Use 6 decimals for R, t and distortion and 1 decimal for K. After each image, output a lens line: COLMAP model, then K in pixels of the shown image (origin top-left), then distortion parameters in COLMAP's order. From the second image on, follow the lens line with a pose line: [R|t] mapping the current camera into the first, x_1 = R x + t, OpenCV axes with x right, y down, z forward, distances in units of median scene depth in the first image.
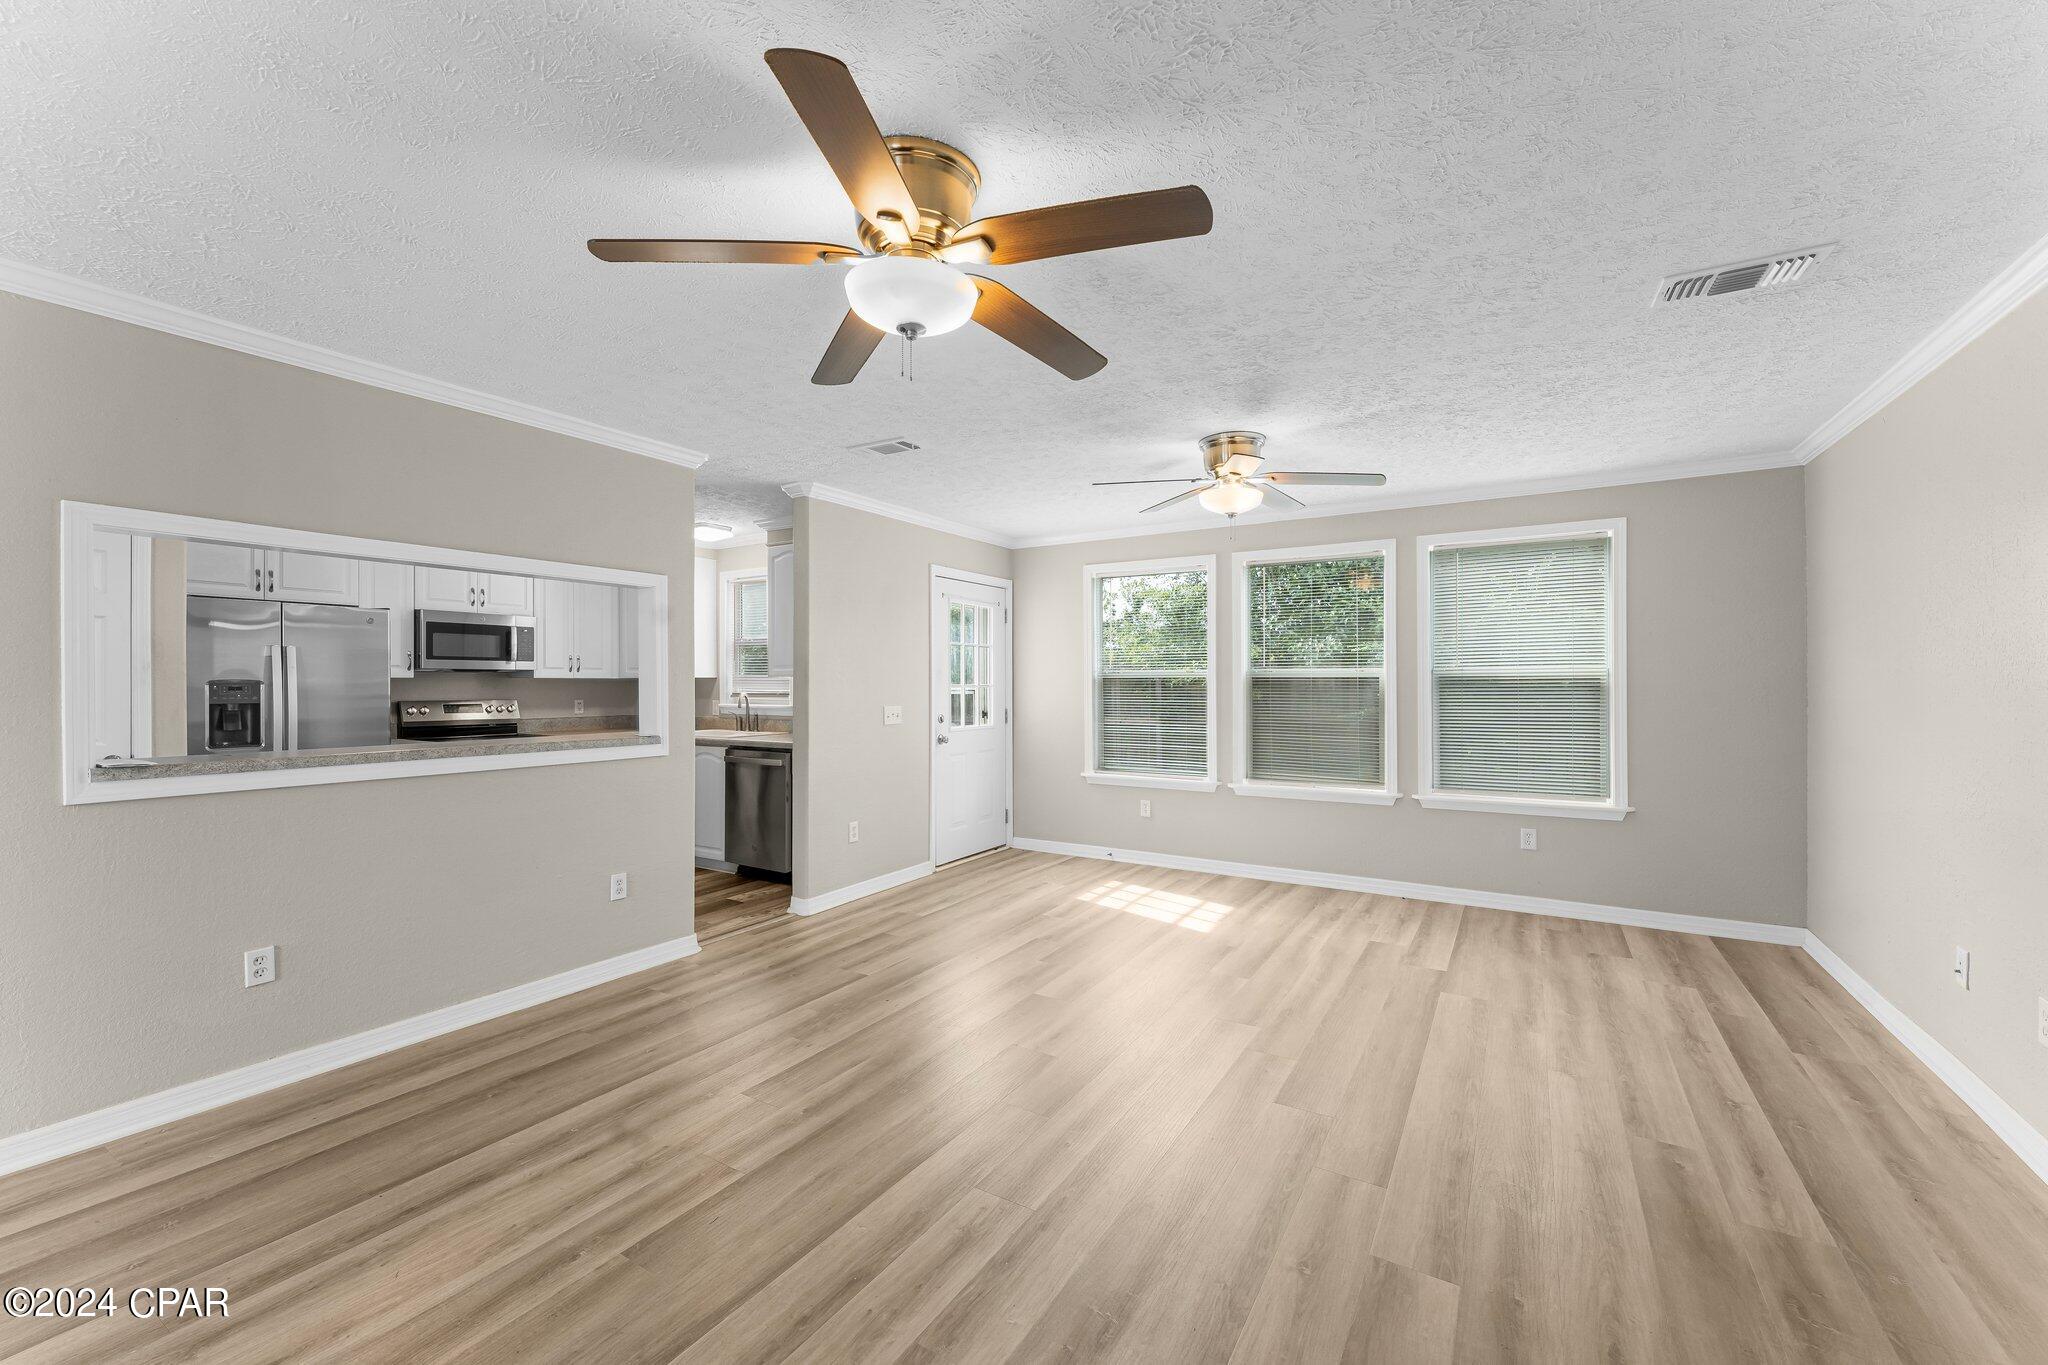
lens RADIAL K [[814.9, 0, 1020.0], [0, 814.9, 683.4], [0, 0, 1]] dist [-0.000520, -0.000092]
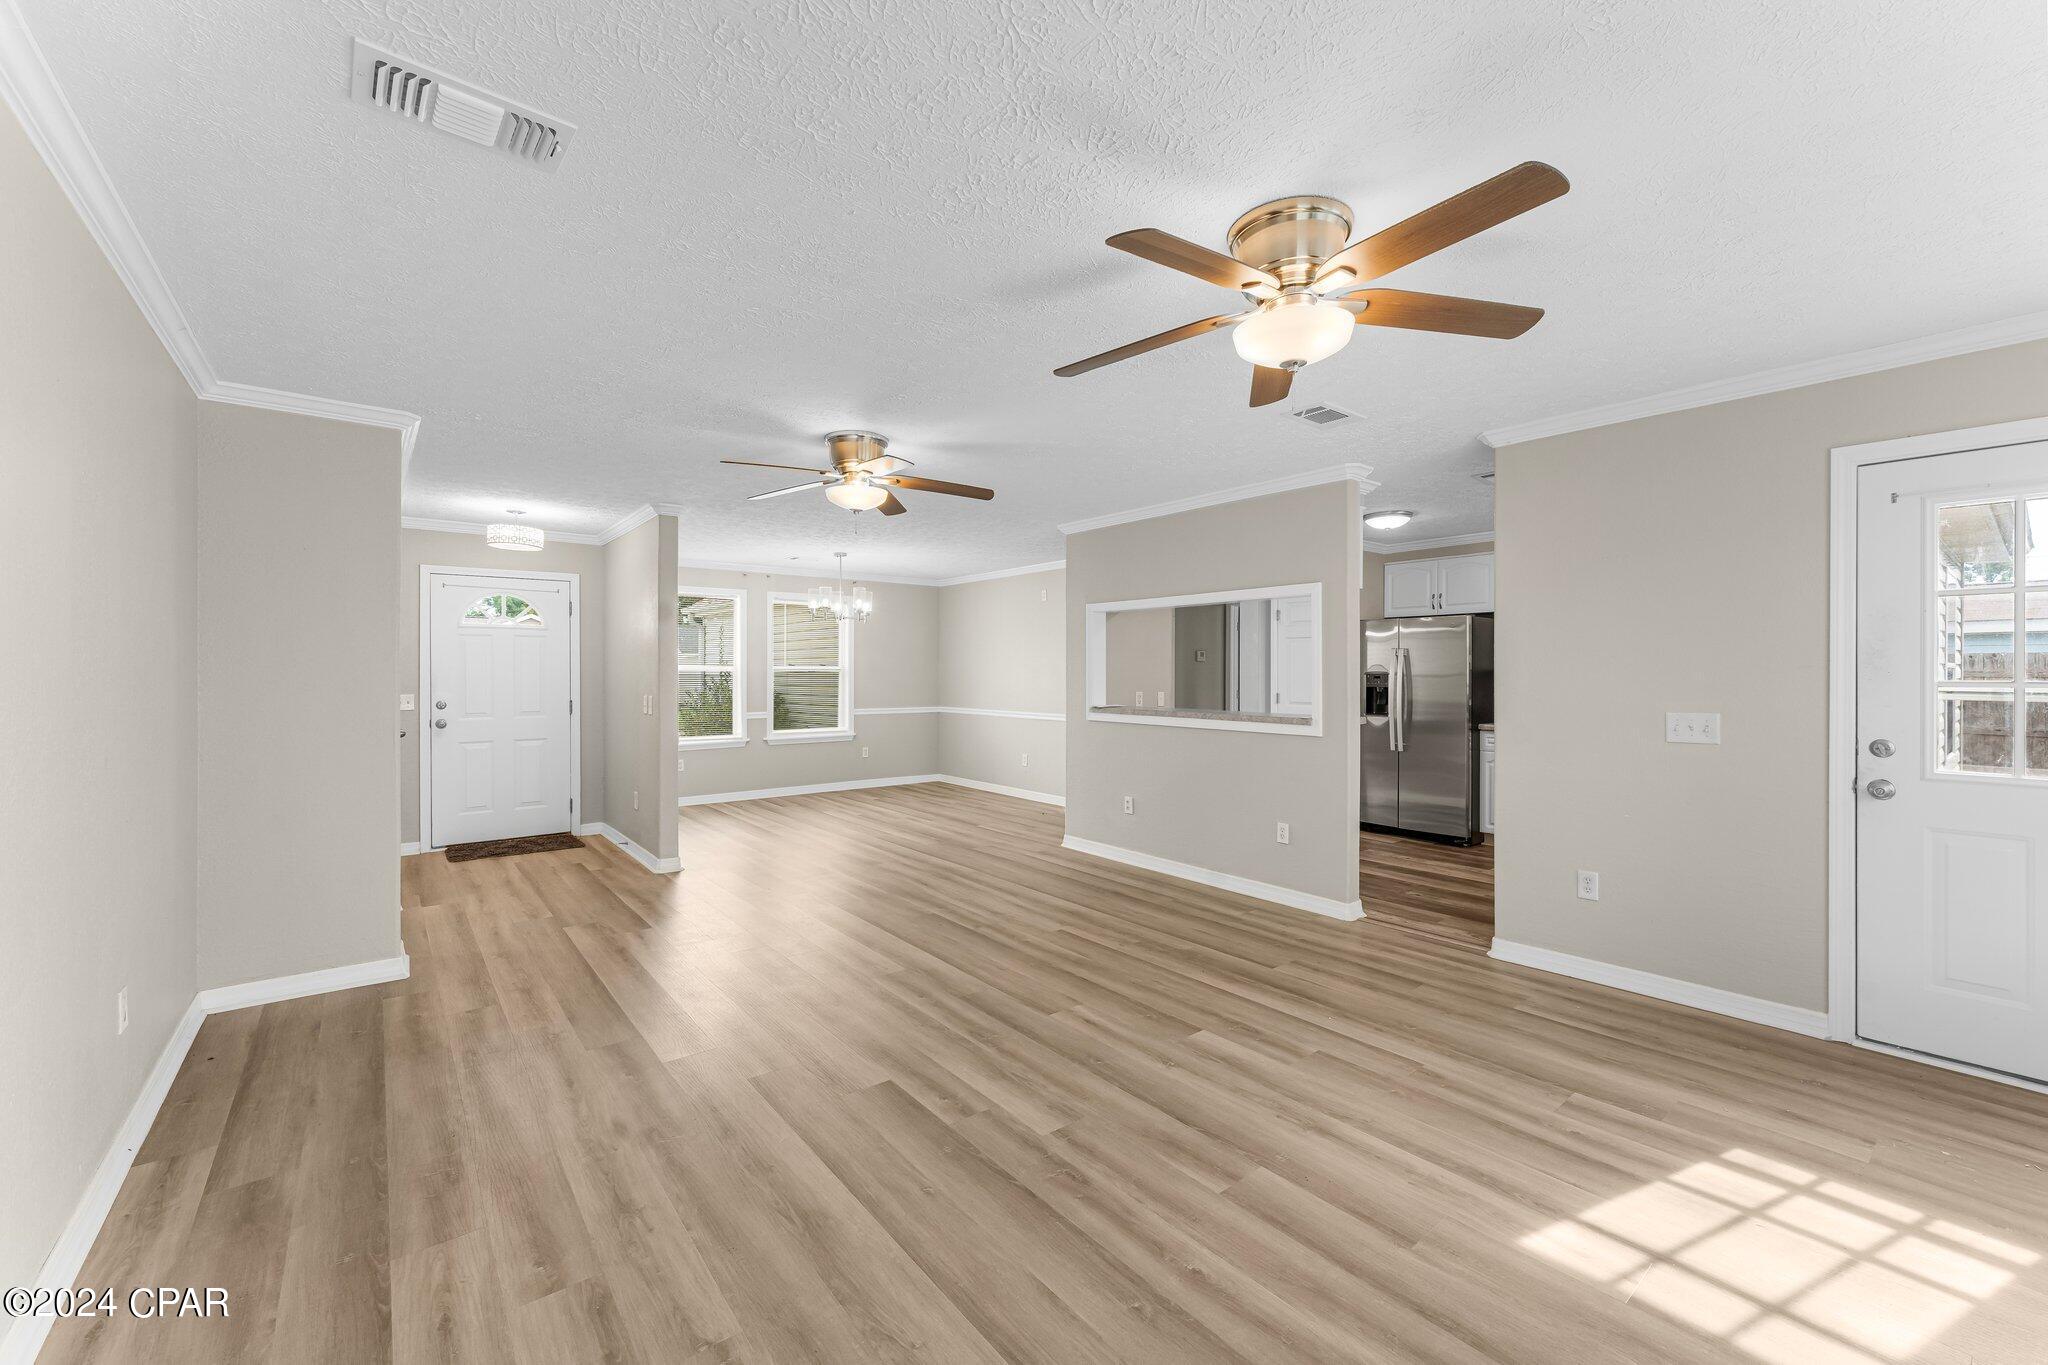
lens RADIAL K [[814.9, 0, 1020.0], [0, 814.9, 683.4], [0, 0, 1]] dist [-0.000520, -0.000092]
pose [[-0.338733, 0.012008, -0.940806, 0.691266], [-0.002326, 0.999905, 0.013600, -0.002201], [0.940880, 0.006795, -0.338673, 0.848411]]
